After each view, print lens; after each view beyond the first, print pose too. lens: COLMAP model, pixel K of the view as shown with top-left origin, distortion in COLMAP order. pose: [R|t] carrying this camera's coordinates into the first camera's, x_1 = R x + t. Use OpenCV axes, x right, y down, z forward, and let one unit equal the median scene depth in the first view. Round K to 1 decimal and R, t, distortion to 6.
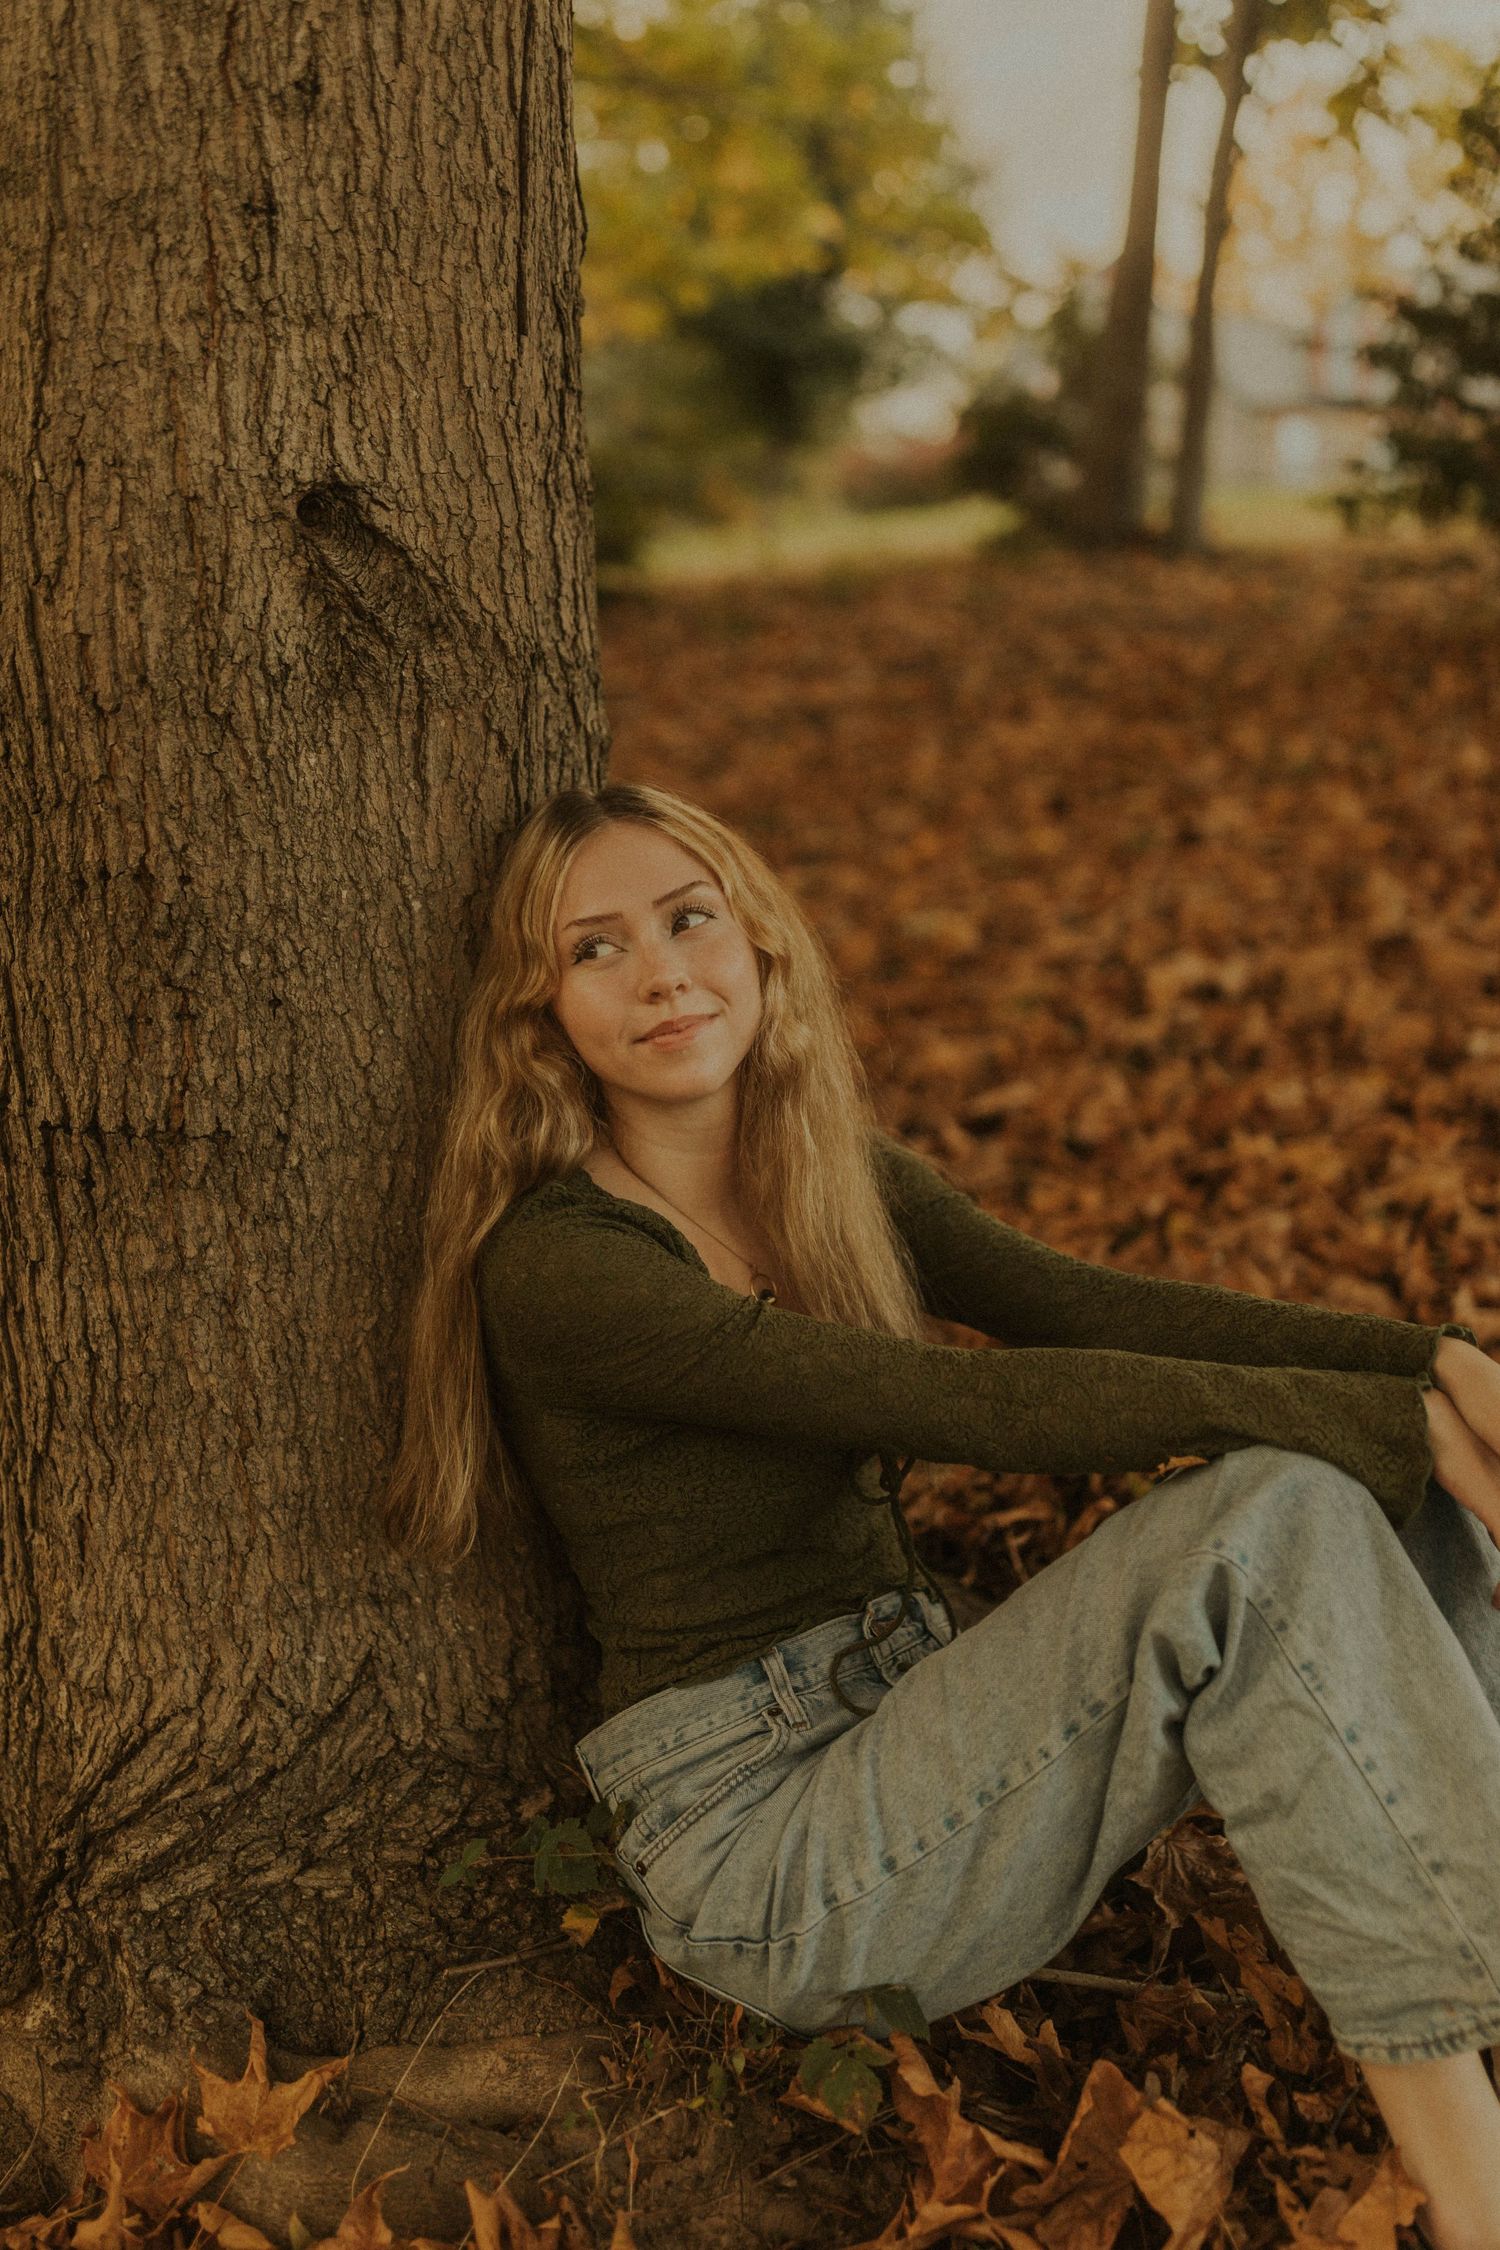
lens RADIAL K [[2042.4, 0, 750.0], [0, 2042.4, 1125.0], [0, 0, 1]] dist [-0.003171, 0.005490]
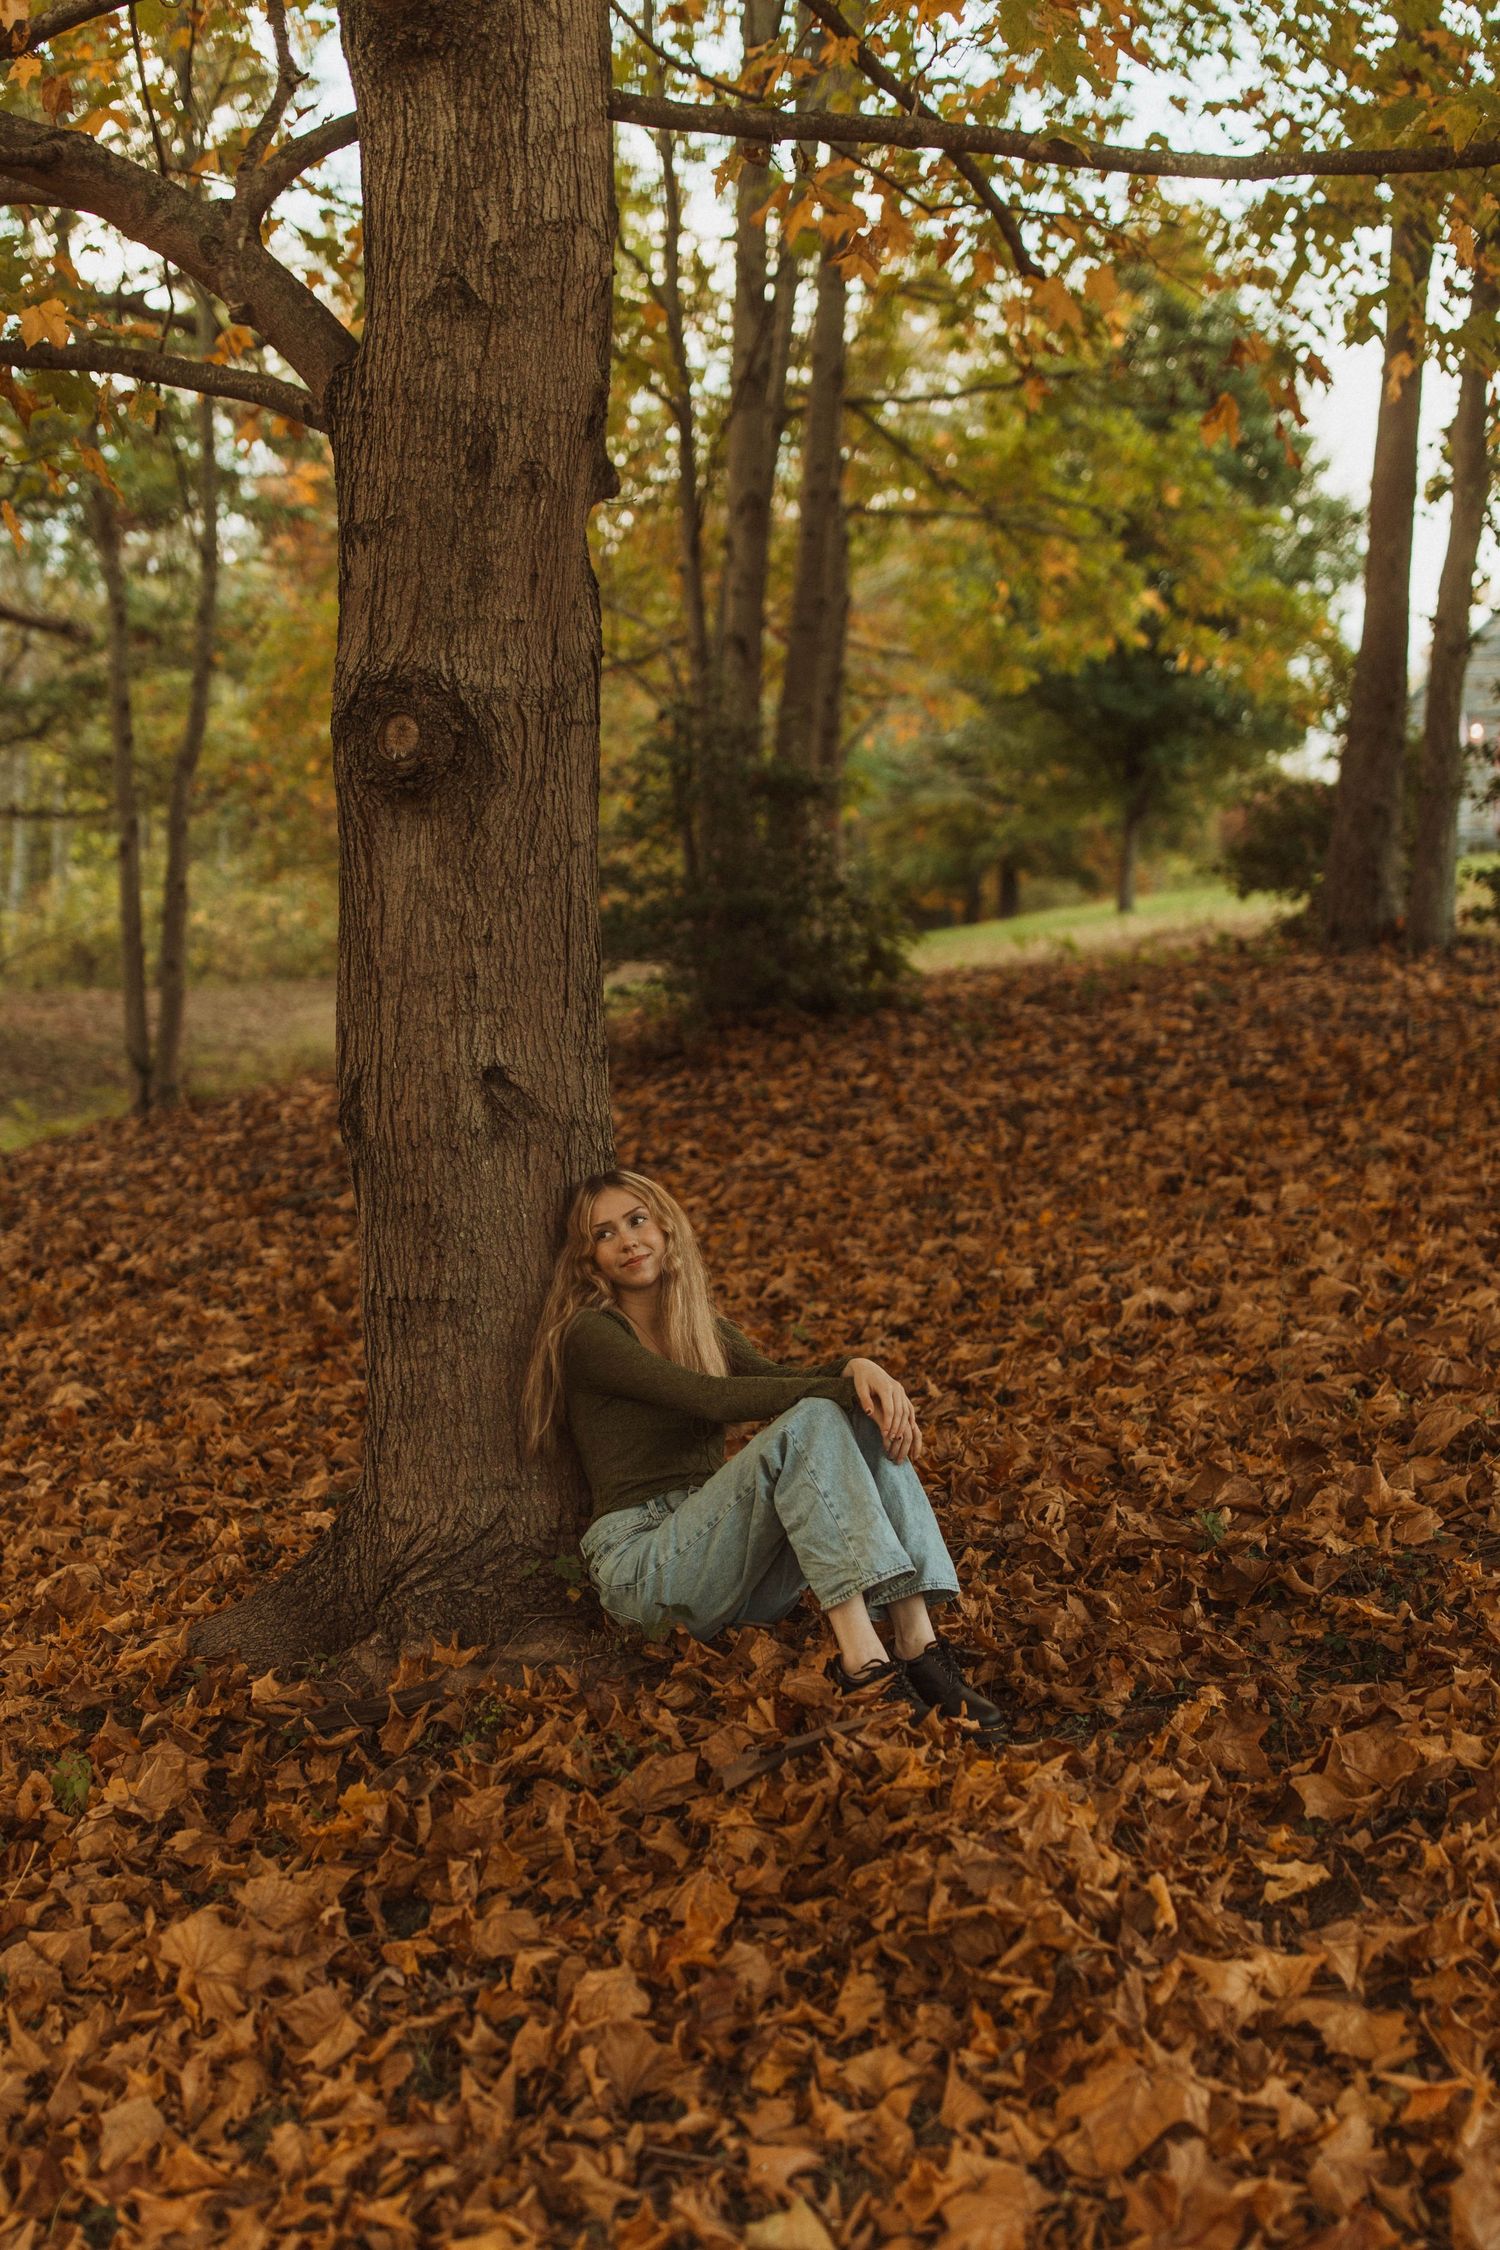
lens RADIAL K [[2305.4, 0, 750.0], [0, 2305.4, 1125.0], [0, 0, 1]] dist [0.000126, -0.000457]
pose [[0.986673, -0.026677, -0.160511, 0.629669], [-0.003722, 0.982510, -0.186173, 0.345137], [0.162670, 0.184289, 0.969317, -1.946191]]
